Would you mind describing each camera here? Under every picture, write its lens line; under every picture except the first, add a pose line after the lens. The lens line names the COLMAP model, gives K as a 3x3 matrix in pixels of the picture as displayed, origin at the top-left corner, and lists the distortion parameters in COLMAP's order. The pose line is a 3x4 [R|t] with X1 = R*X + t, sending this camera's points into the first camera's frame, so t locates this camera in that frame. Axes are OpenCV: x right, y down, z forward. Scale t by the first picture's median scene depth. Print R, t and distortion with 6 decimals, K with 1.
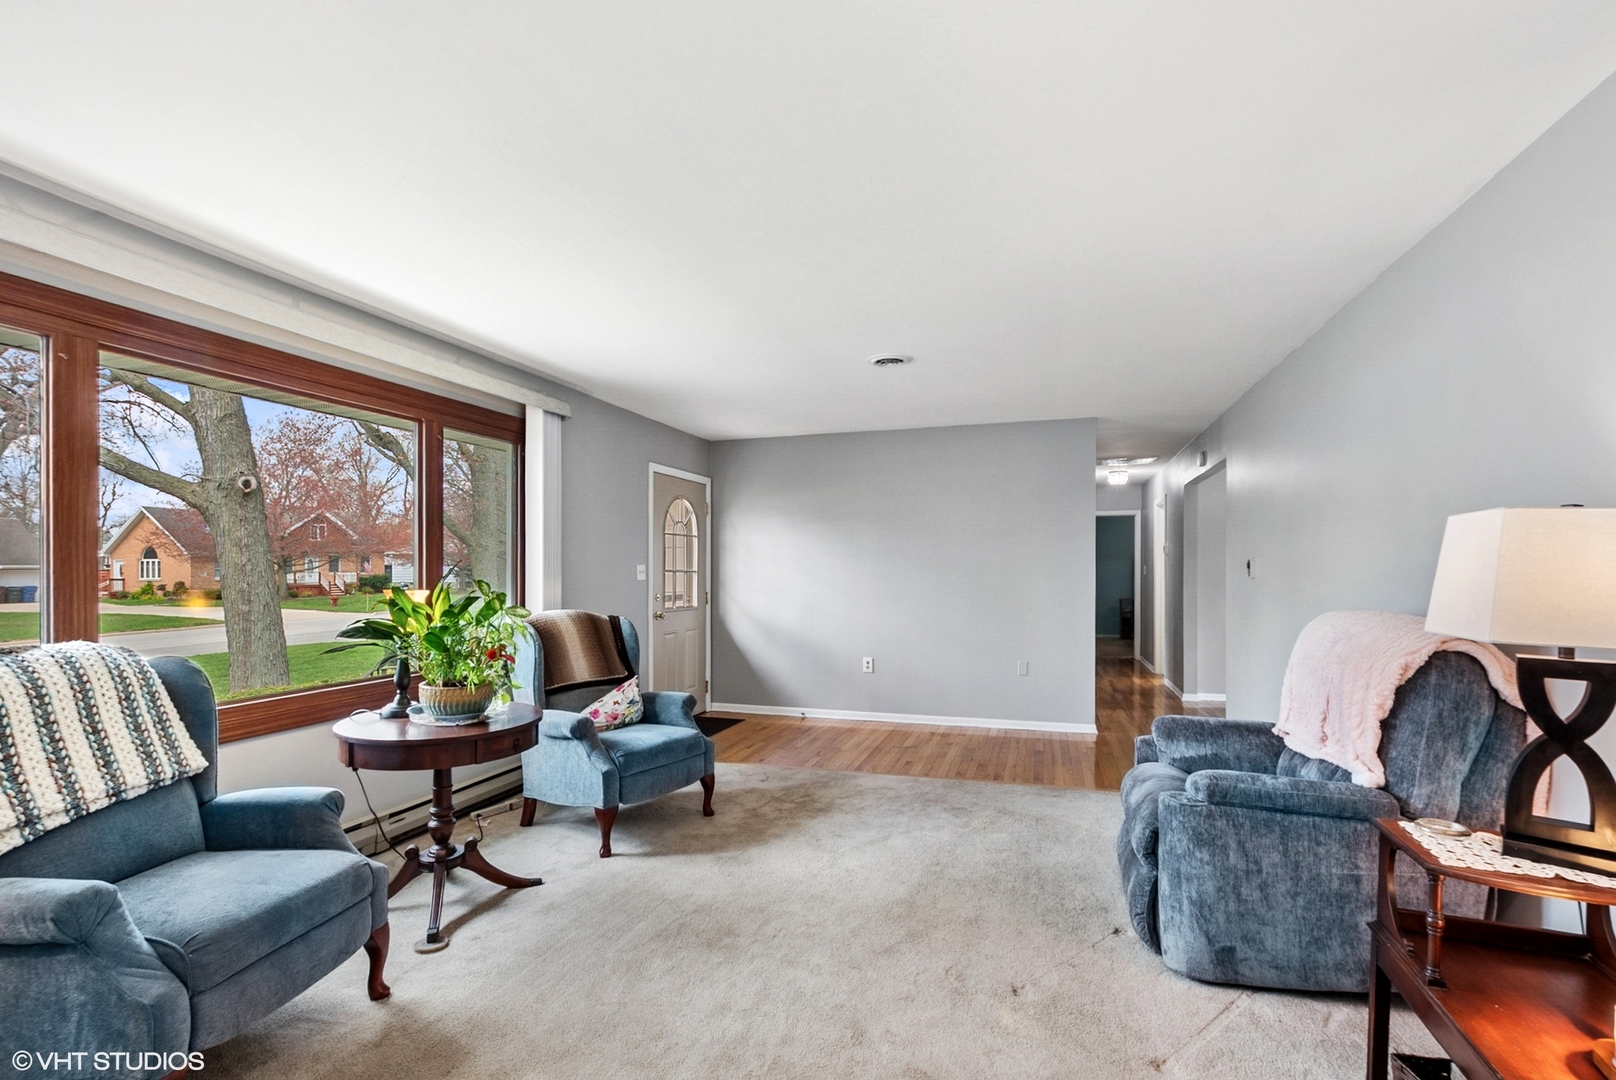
lens RADIAL K [[712.2, 0, 827.8], [0, 712.2, 571.3], [0, 0, 1]] dist [-0.003315, 0.000888]
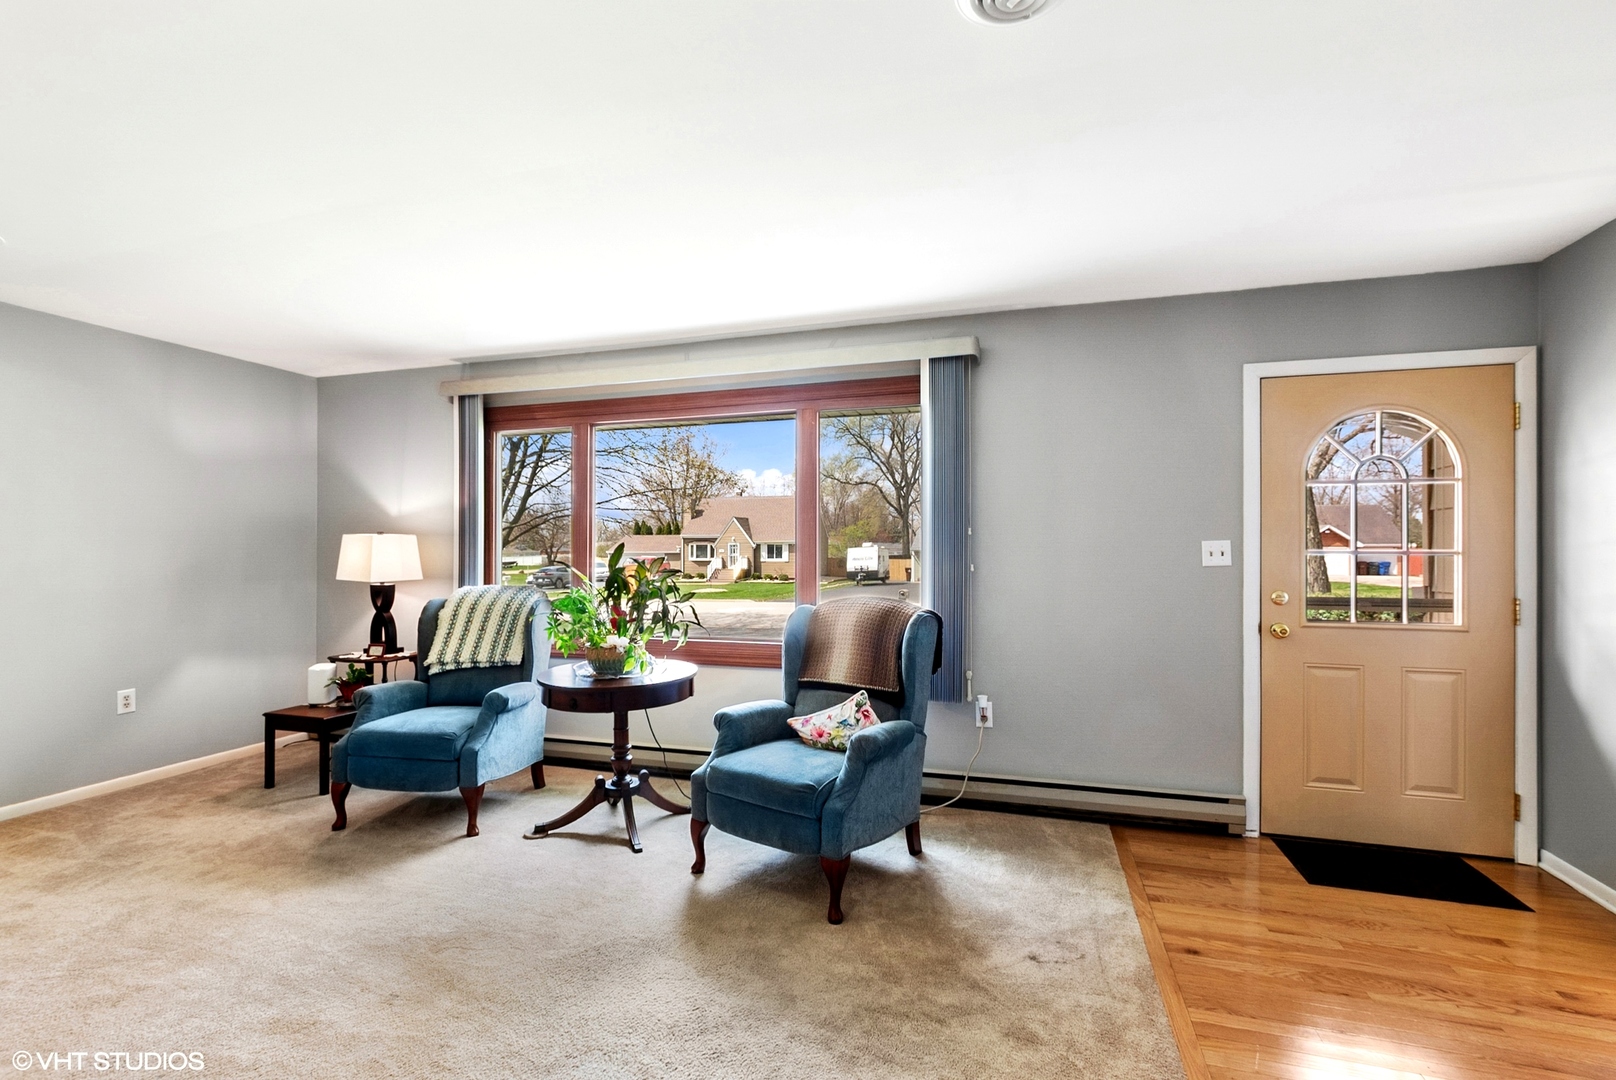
lens RADIAL K [[712.2, 0, 809.1], [0, 712.2, 541.4], [0, 0, 1]] dist [-0.003315, 0.000888]
pose [[0.007850, -0.007480, -0.999941, 0.388182], [-0.002404, 0.999969, -0.007499, -0.003947], [0.999966, 0.002463, 0.007832, 0.757411]]
